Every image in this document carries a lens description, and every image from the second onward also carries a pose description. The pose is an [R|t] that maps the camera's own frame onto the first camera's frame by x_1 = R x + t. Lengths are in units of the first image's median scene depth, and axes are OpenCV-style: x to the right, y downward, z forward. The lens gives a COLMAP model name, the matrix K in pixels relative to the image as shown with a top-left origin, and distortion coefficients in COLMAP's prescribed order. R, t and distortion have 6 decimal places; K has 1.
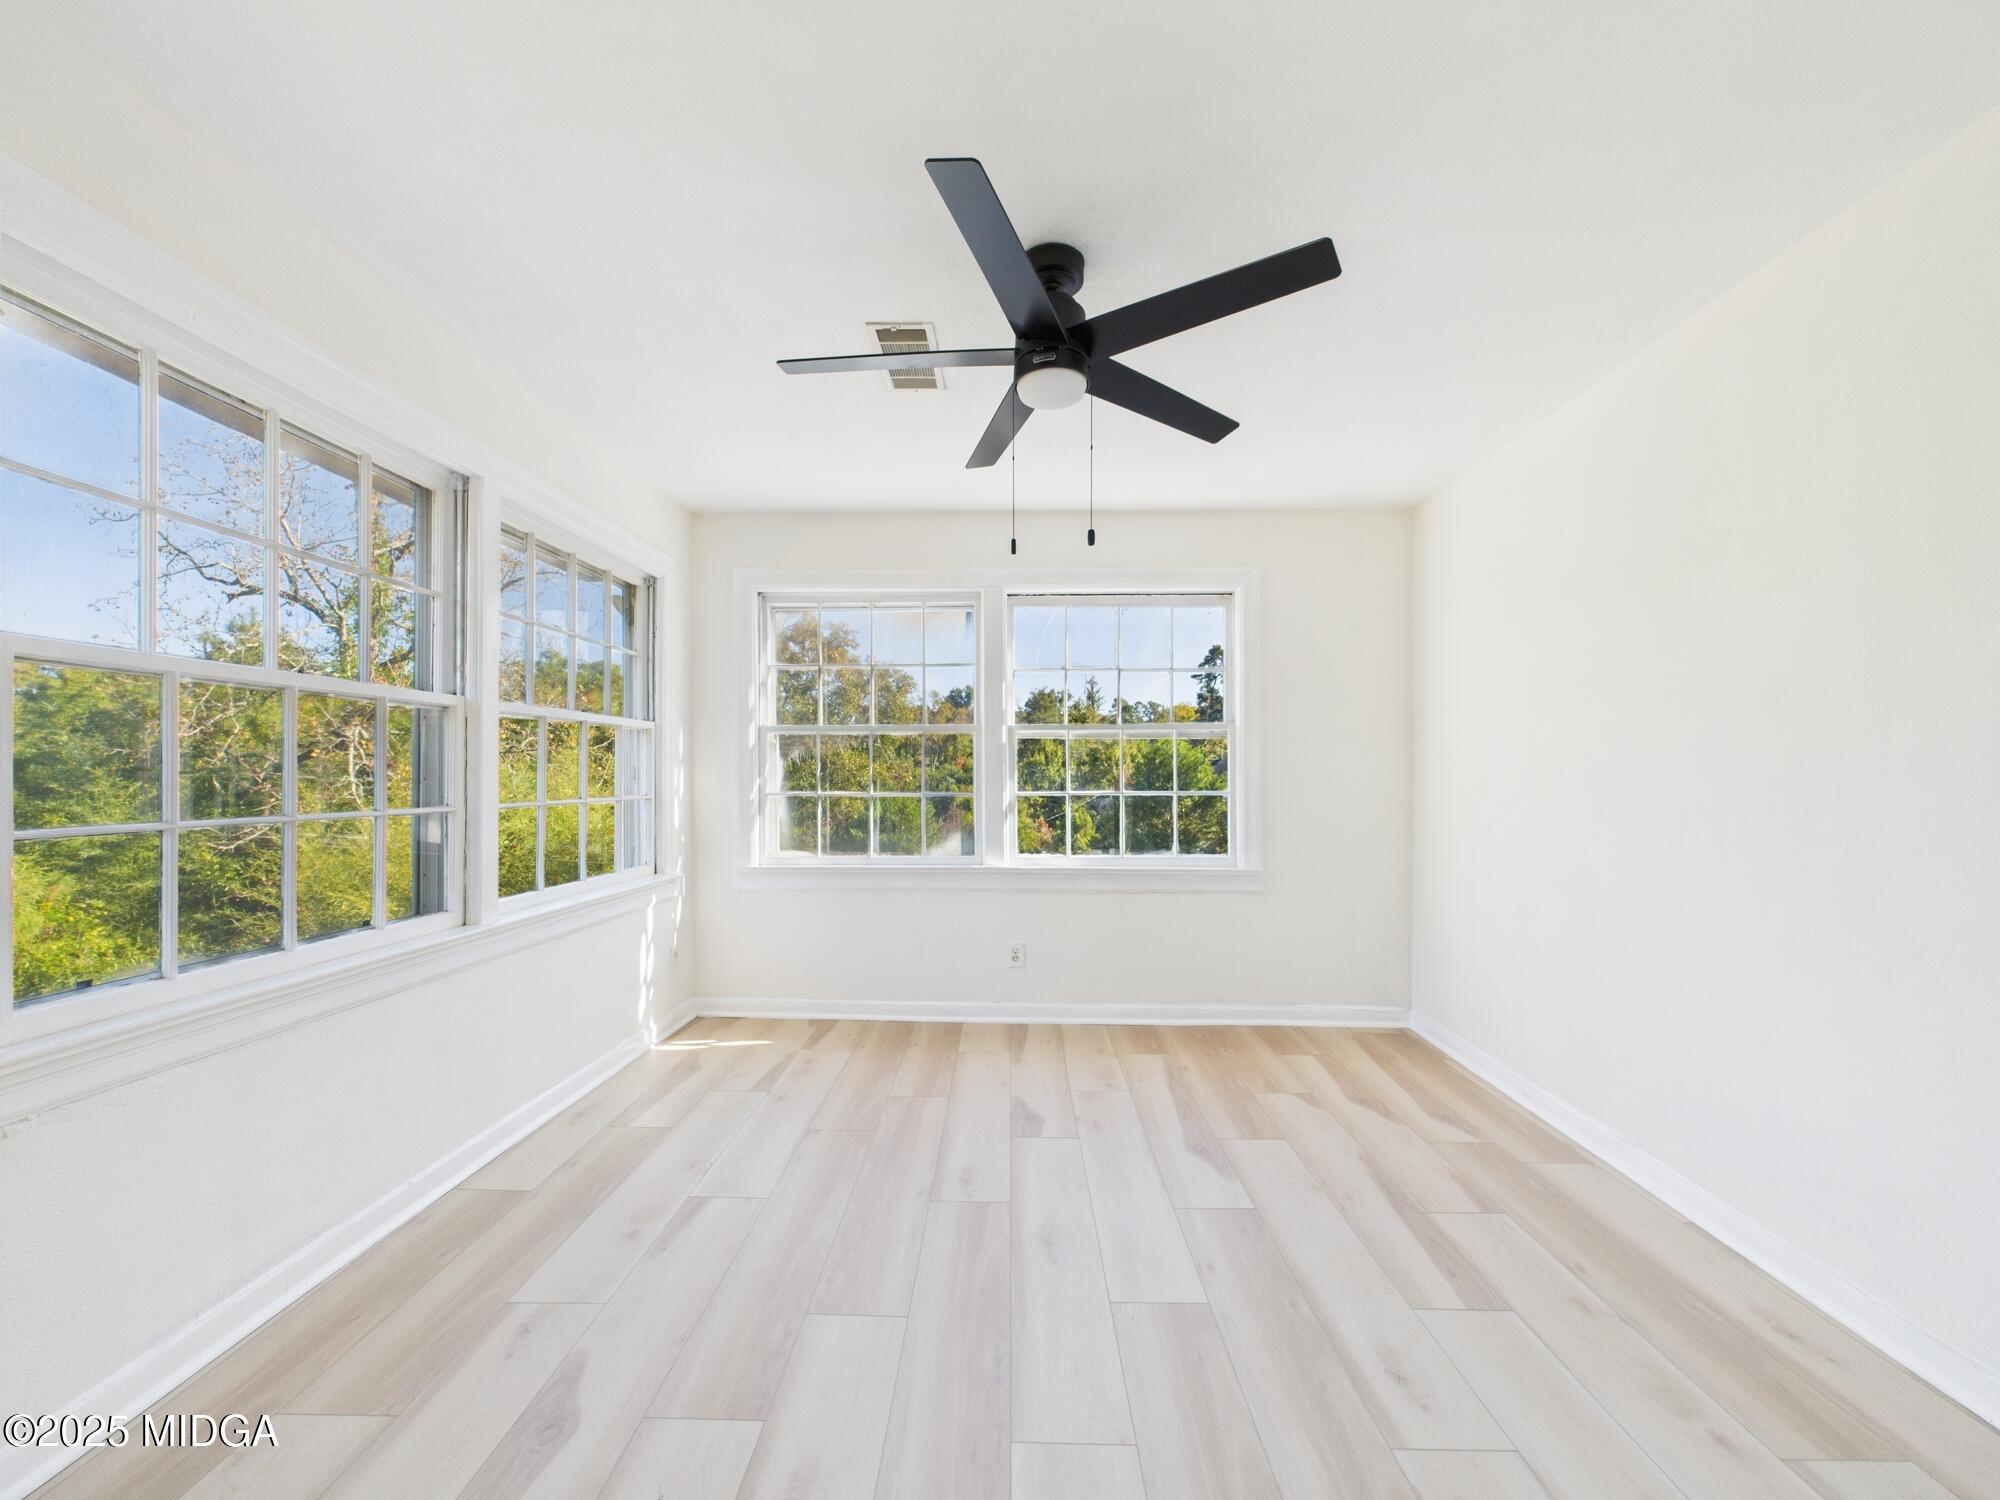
lens RADIAL K [[789.1, 0, 1010.7], [0, 789.1, 760.9], [0, 0, 1]] dist [0.000380, -0.000063]
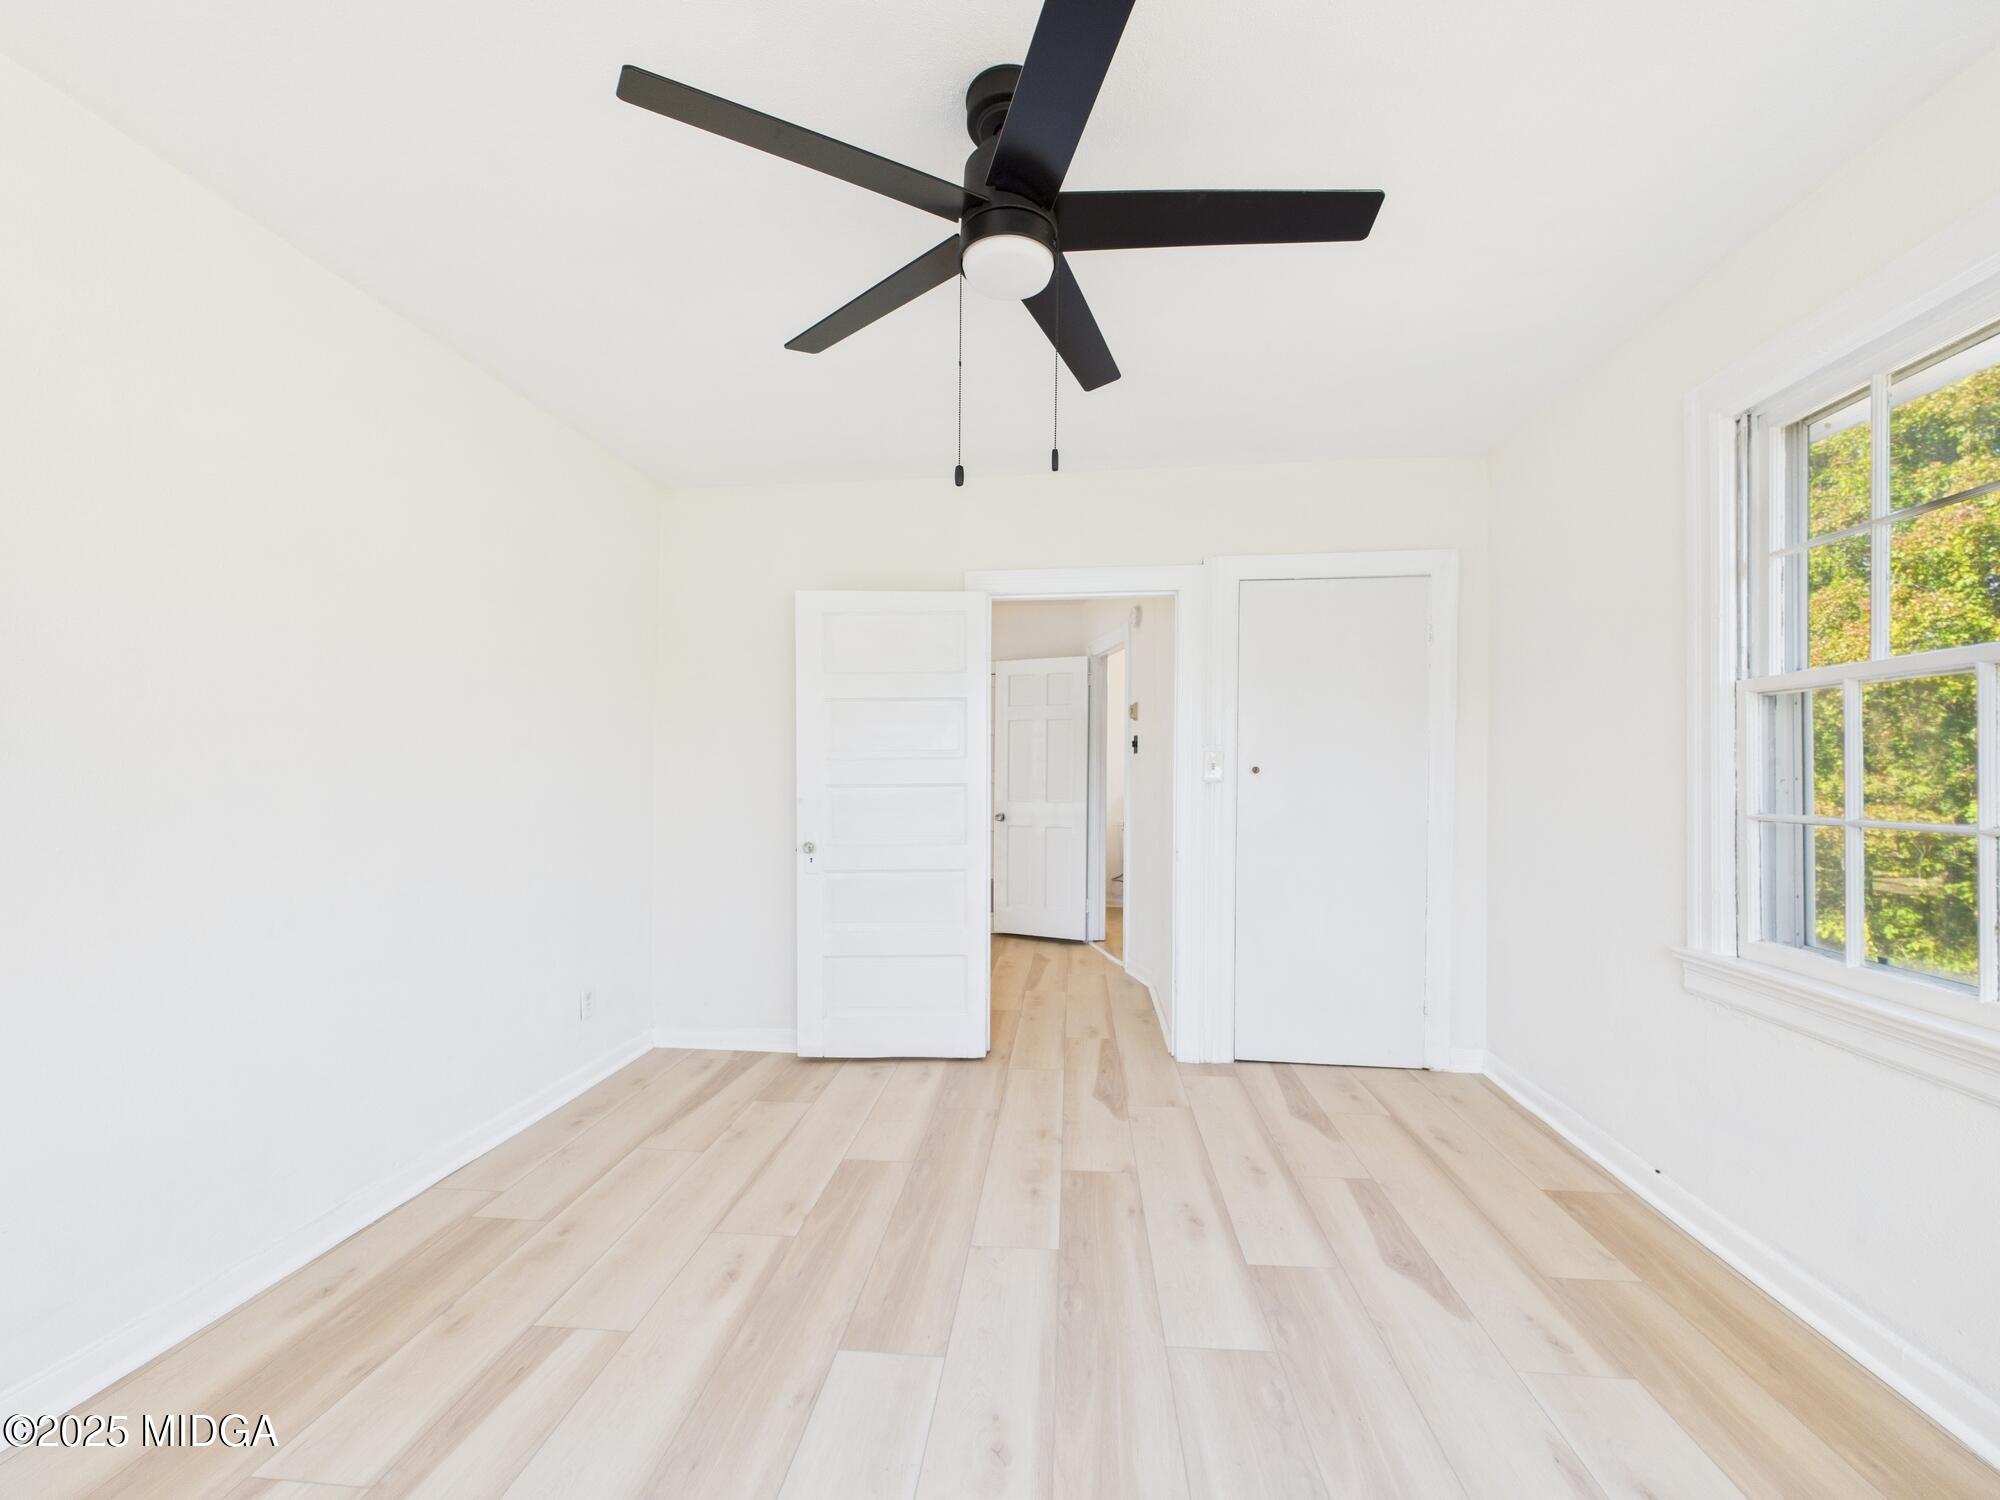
lens RADIAL K [[789.1, 0, 1010.7], [0, 789.1, 760.9], [0, 0, 1]] dist [0.000380, -0.000063]
pose [[-0.996987, -0.003496, 0.077487, -0.015432], [-0.006249, 0.999356, -0.035322, 0.041160], [-0.077314, -0.035700, -0.996367, 1.989586]]
